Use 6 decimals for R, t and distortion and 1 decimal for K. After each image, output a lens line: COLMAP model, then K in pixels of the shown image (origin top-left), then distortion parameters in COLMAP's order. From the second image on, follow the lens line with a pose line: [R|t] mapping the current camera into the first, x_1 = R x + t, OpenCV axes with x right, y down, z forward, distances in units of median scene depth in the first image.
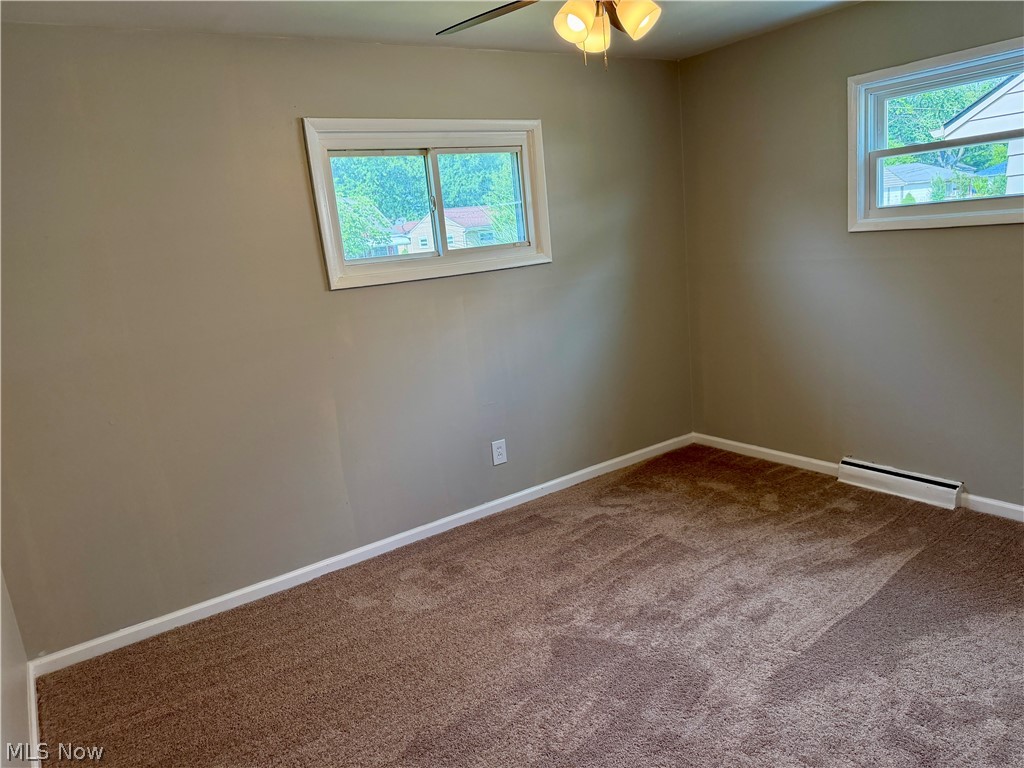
lens RADIAL K [[729.2, 0, 512.6], [0, 729.2, 375.1], [0, 0, 1]] dist [0.052092, -0.046566]
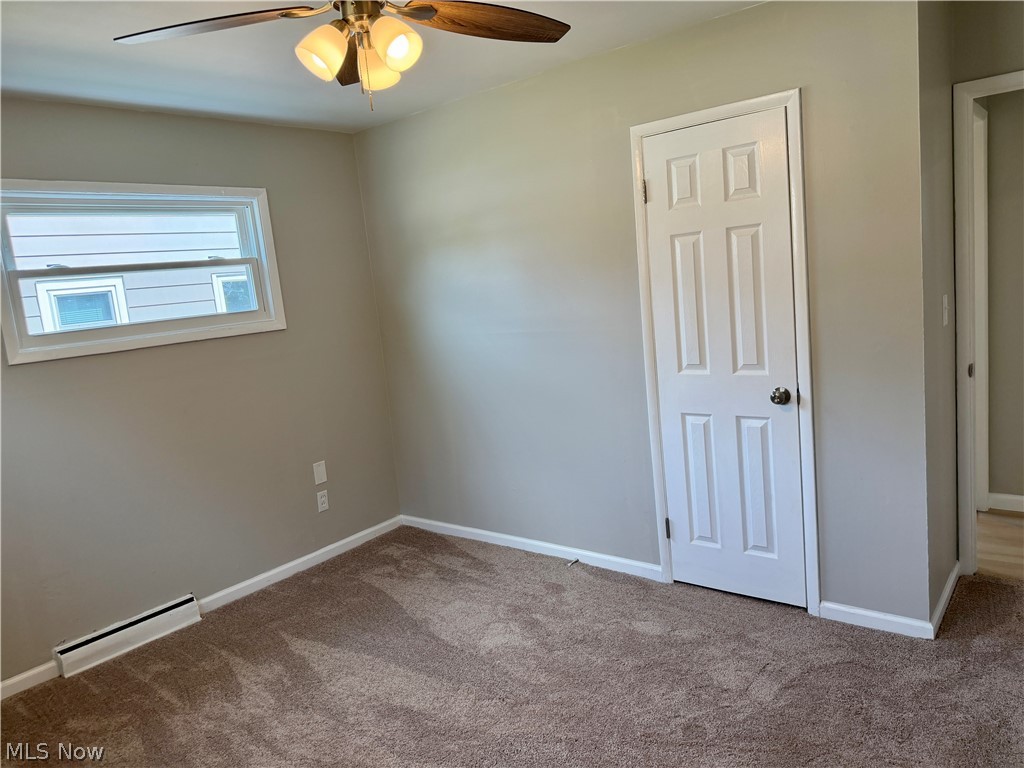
lens RADIAL K [[729.2, 0, 511.2], [0, 729.2, 381.6], [0, 0, 1]] dist [0.052092, -0.046566]
pose [[-0.266361, -0.016566, 0.963731, -0.478849], [0.307958, 0.945983, 0.101376, -0.096557], [-0.913353, 0.323792, -0.246871, 0.745707]]
